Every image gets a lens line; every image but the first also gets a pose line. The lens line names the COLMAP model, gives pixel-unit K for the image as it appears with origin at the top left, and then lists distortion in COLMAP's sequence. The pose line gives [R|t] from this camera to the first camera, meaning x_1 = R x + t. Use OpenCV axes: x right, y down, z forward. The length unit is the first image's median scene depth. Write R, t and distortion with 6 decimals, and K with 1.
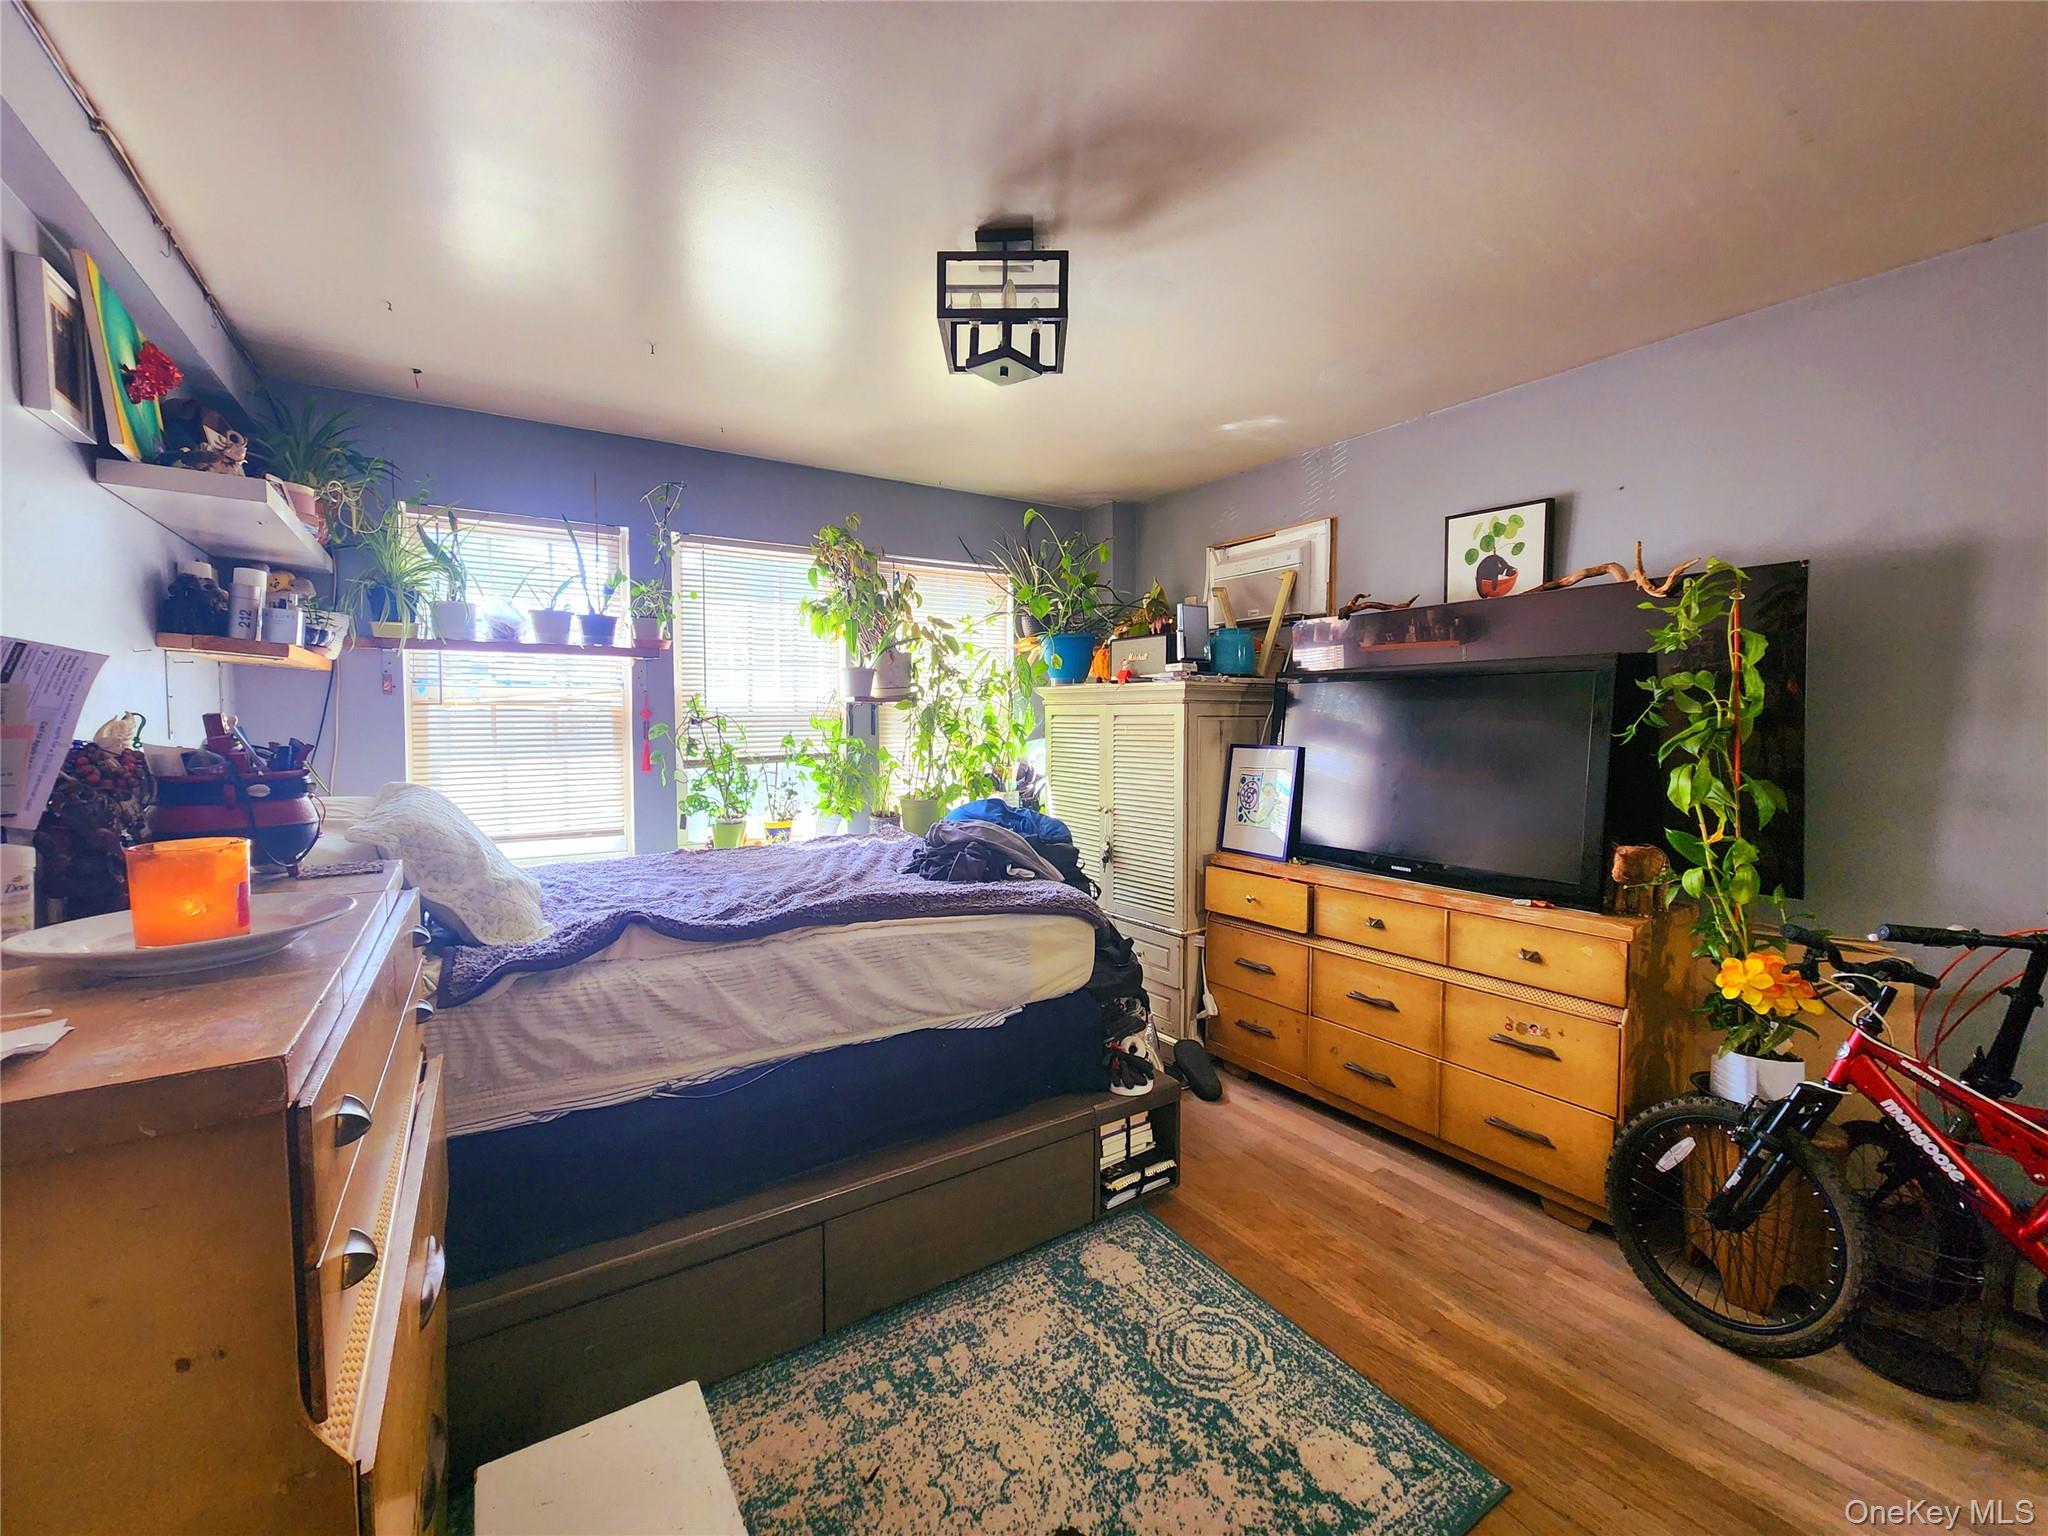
lens RADIAL K [[826.7, 0, 1005.3], [0, 826.7, 763.1], [0, 0, 1]] dist [-0.000850, -0.001215]
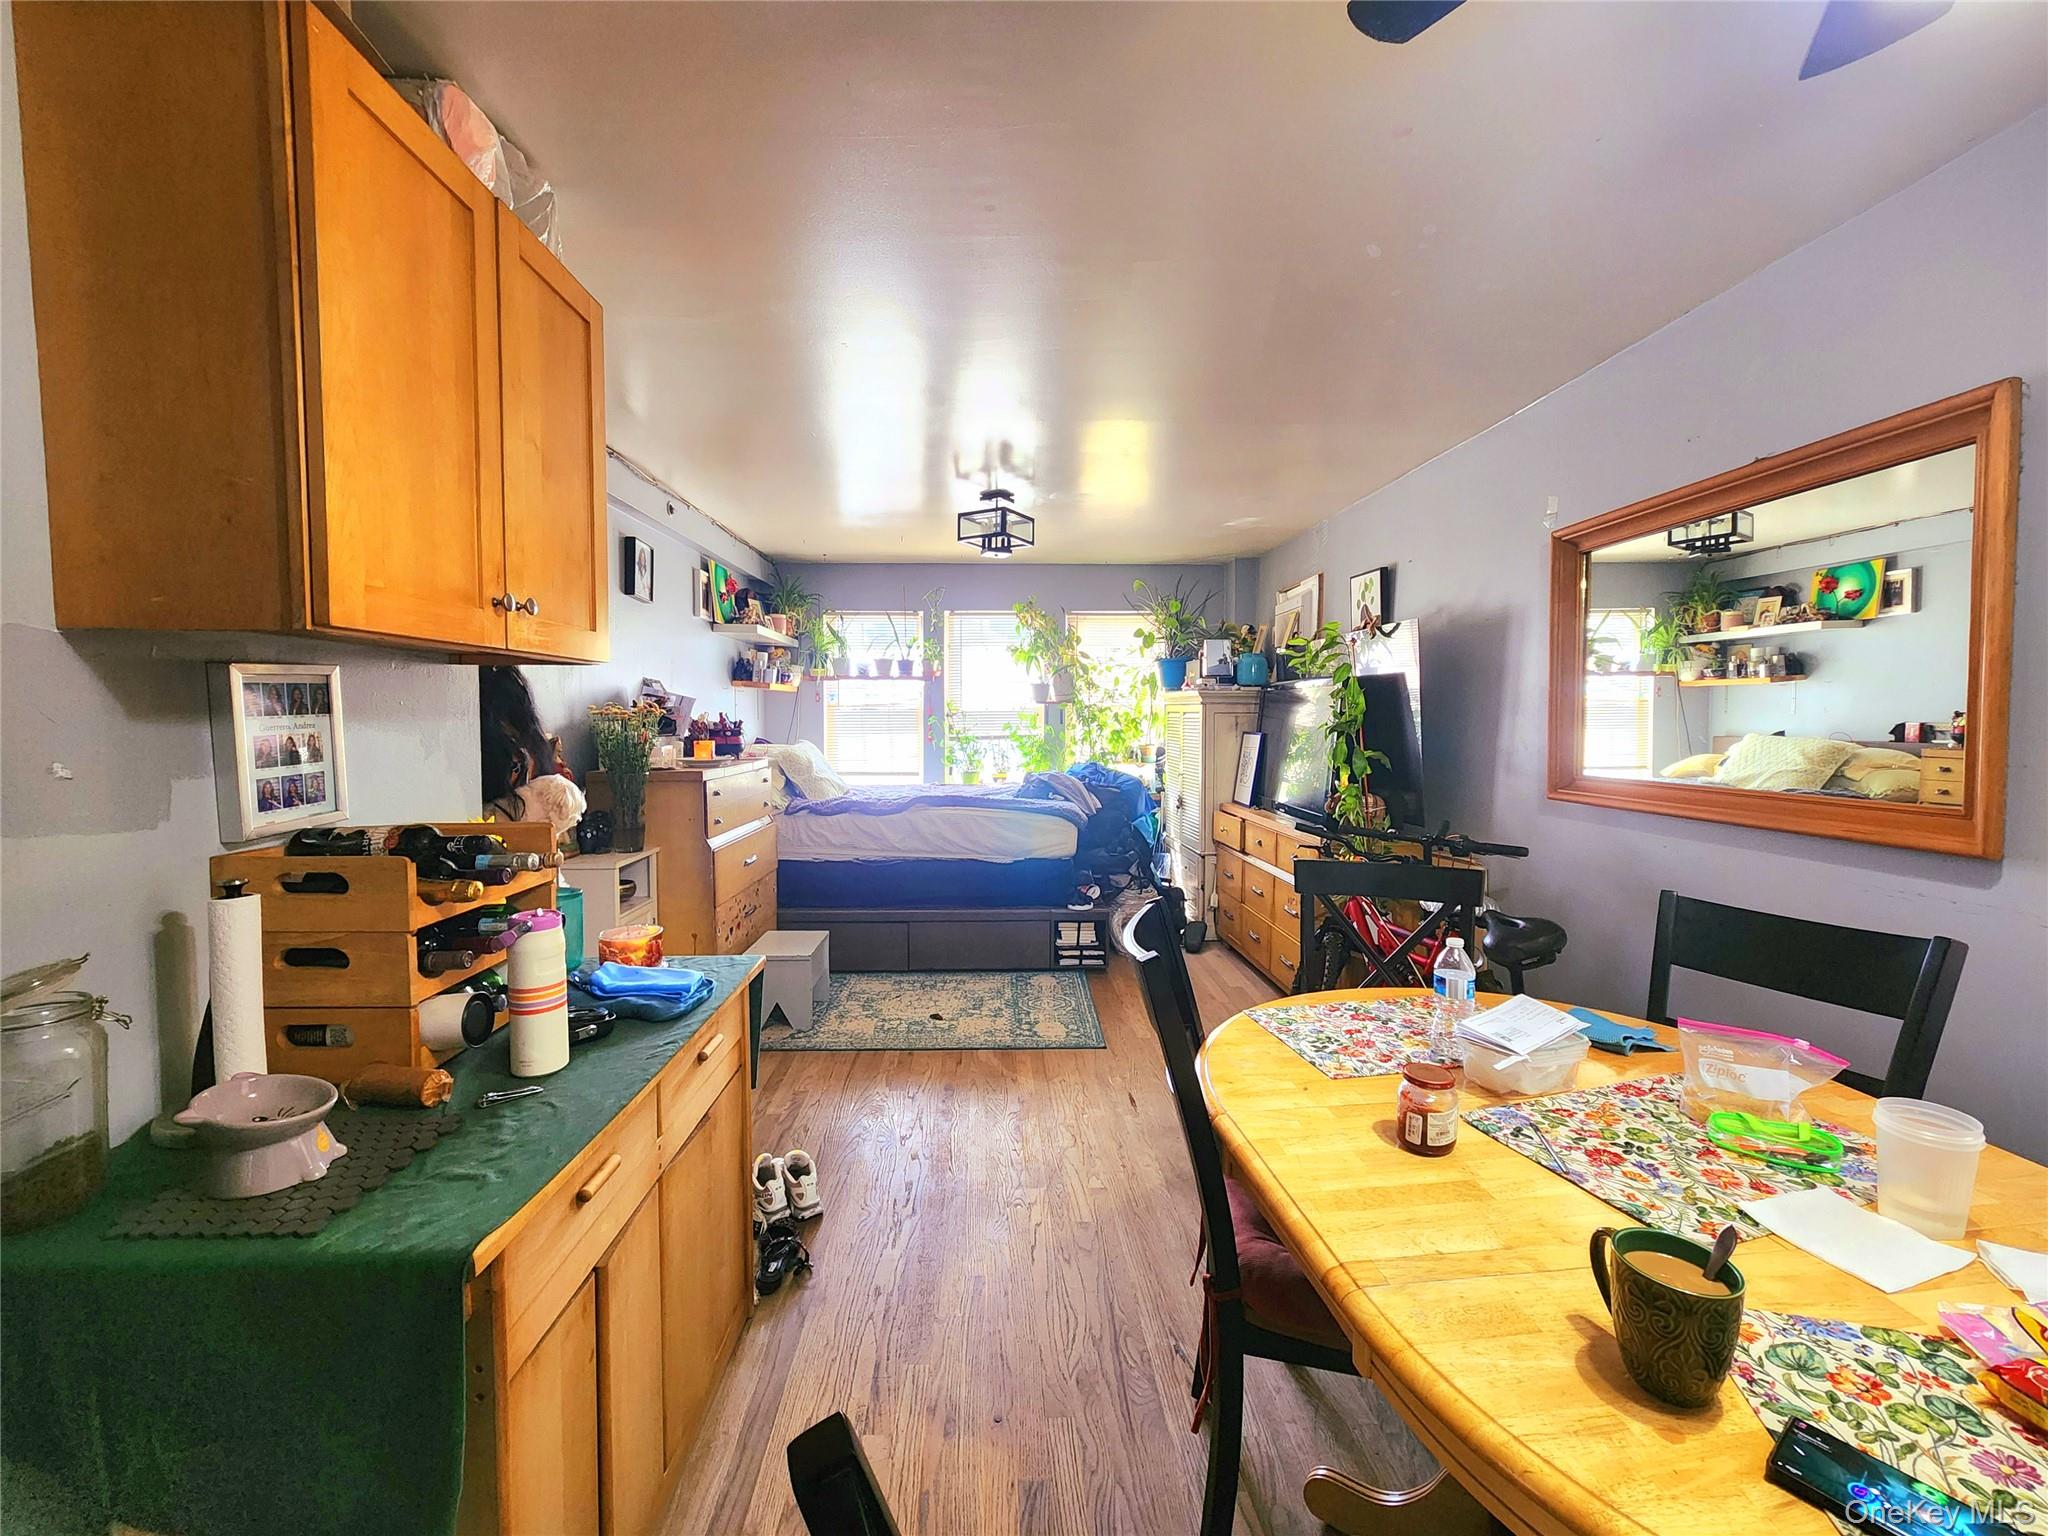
lens RADIAL K [[826.7, 0, 1002.4], [0, 826.7, 756.3], [0, 0, 1]] dist [-0.000850, -0.001215]
pose [[0.852976, 0.028730, -0.521159, 1.121950], [-0.029166, 0.999547, 0.007366, 0.039368], [0.521134, 0.008917, 0.853428, -0.824575]]
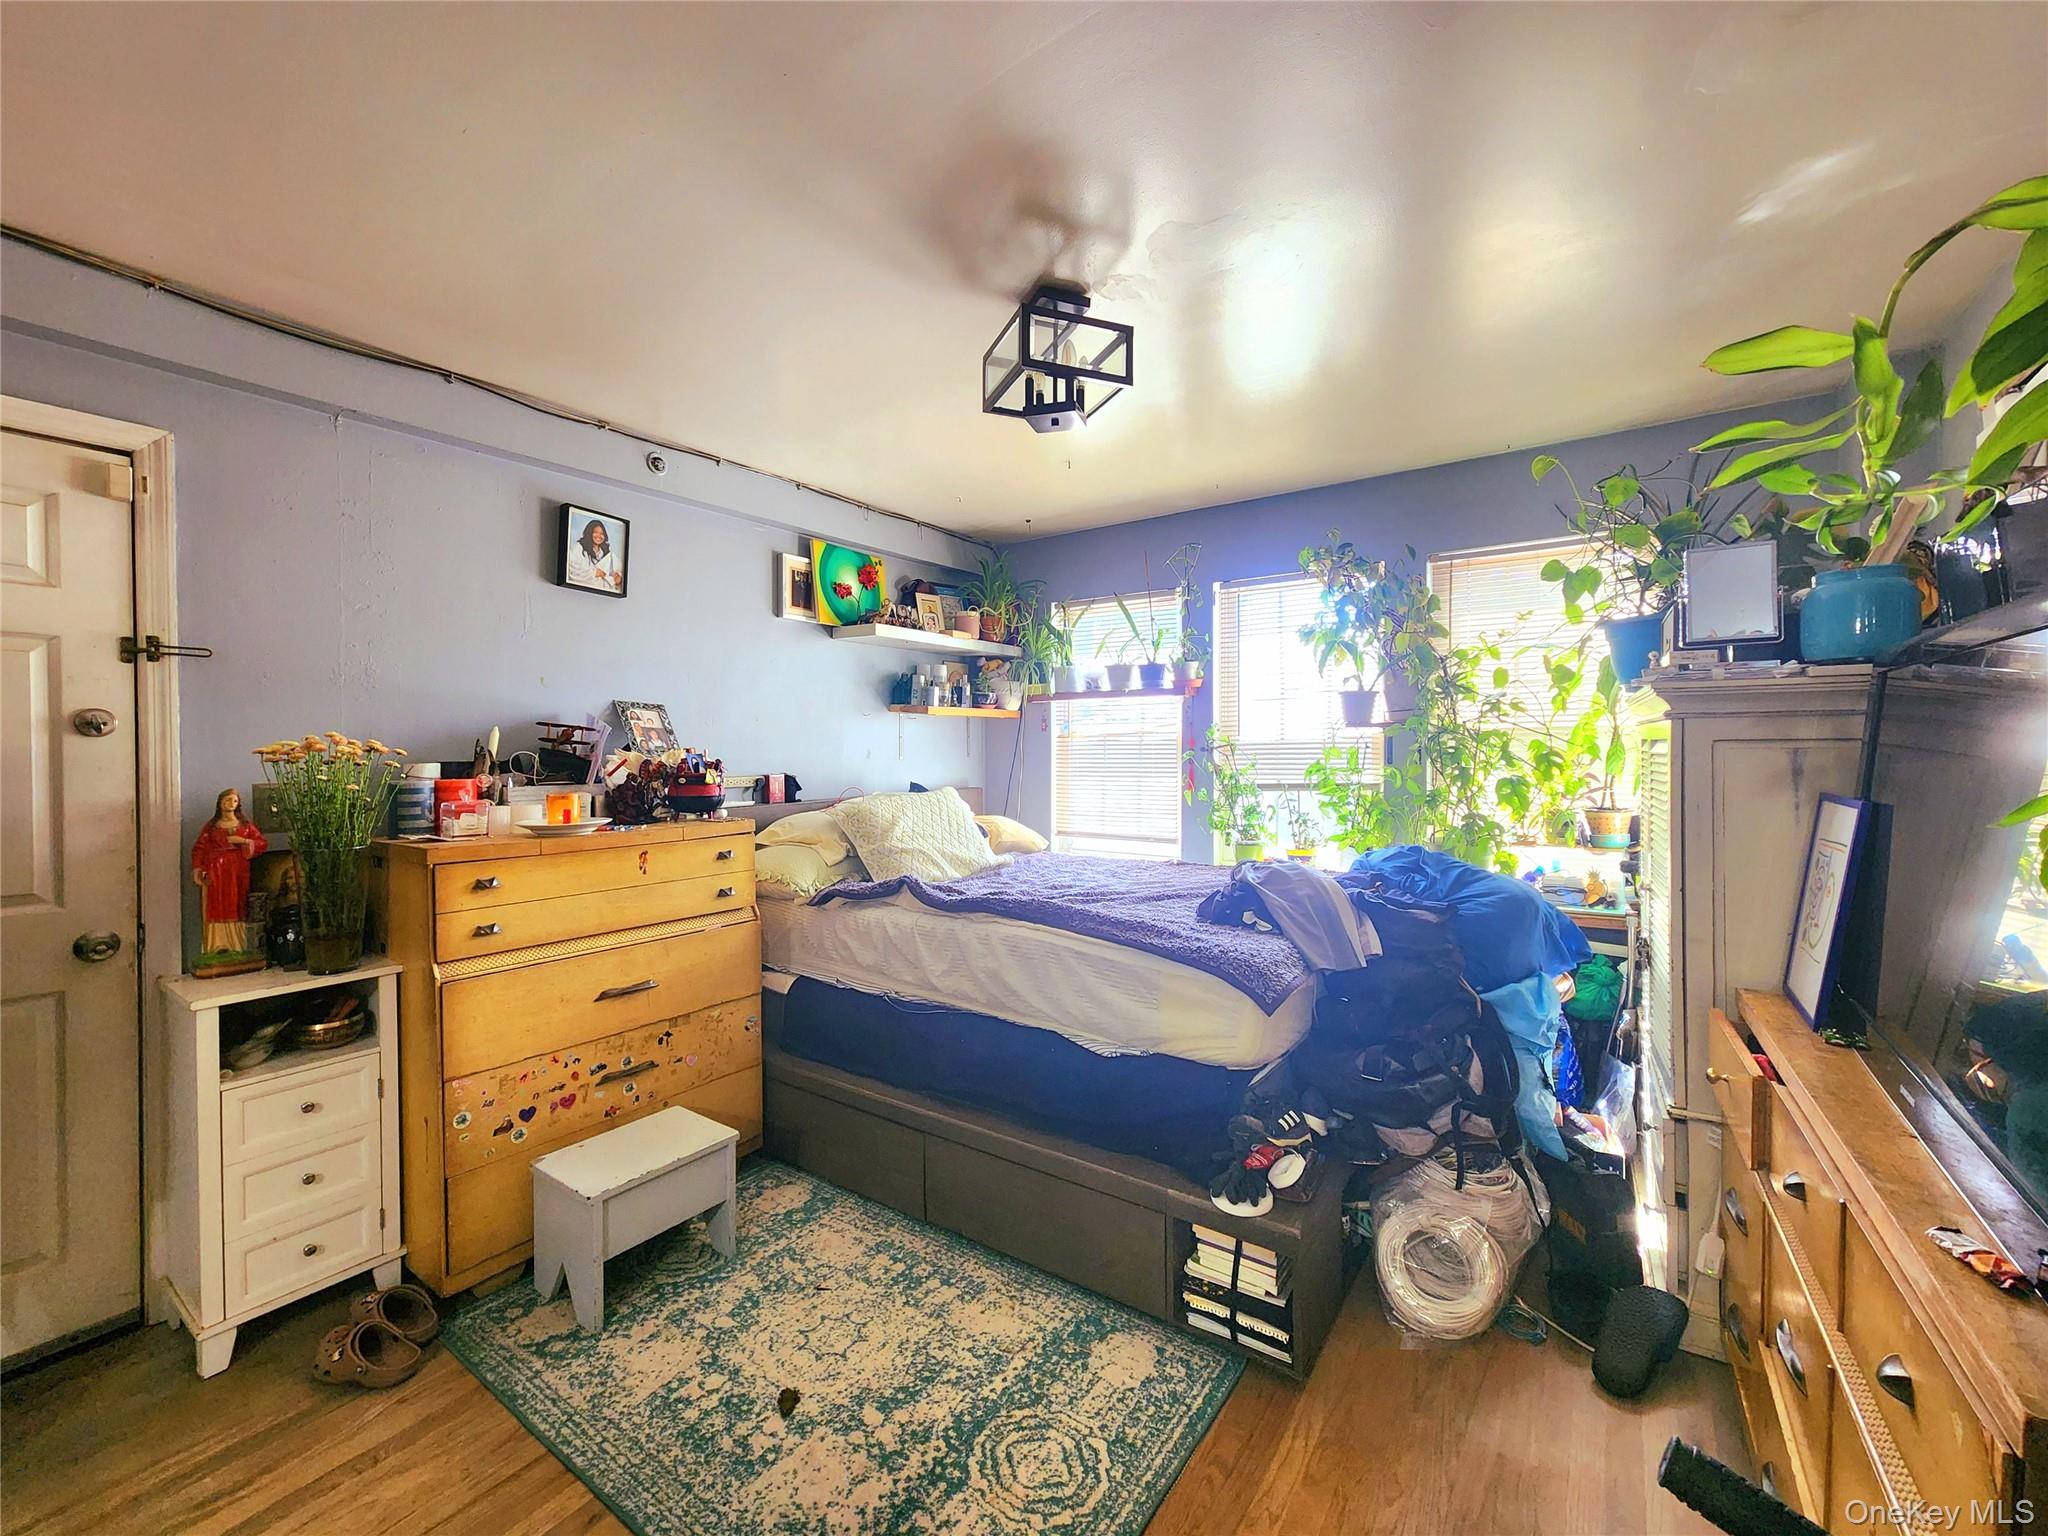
lens RADIAL K [[826.7, 0, 1013.5], [0, 826.7, 761.4], [0, 0, 1]] dist [-0.000850, -0.001215]
pose [[0.382527, 0.013795, -0.923841, 0.923378], [-0.042488, 0.999093, -0.002674, -0.031892], [0.922967, 0.040275, 0.382766, 0.536616]]
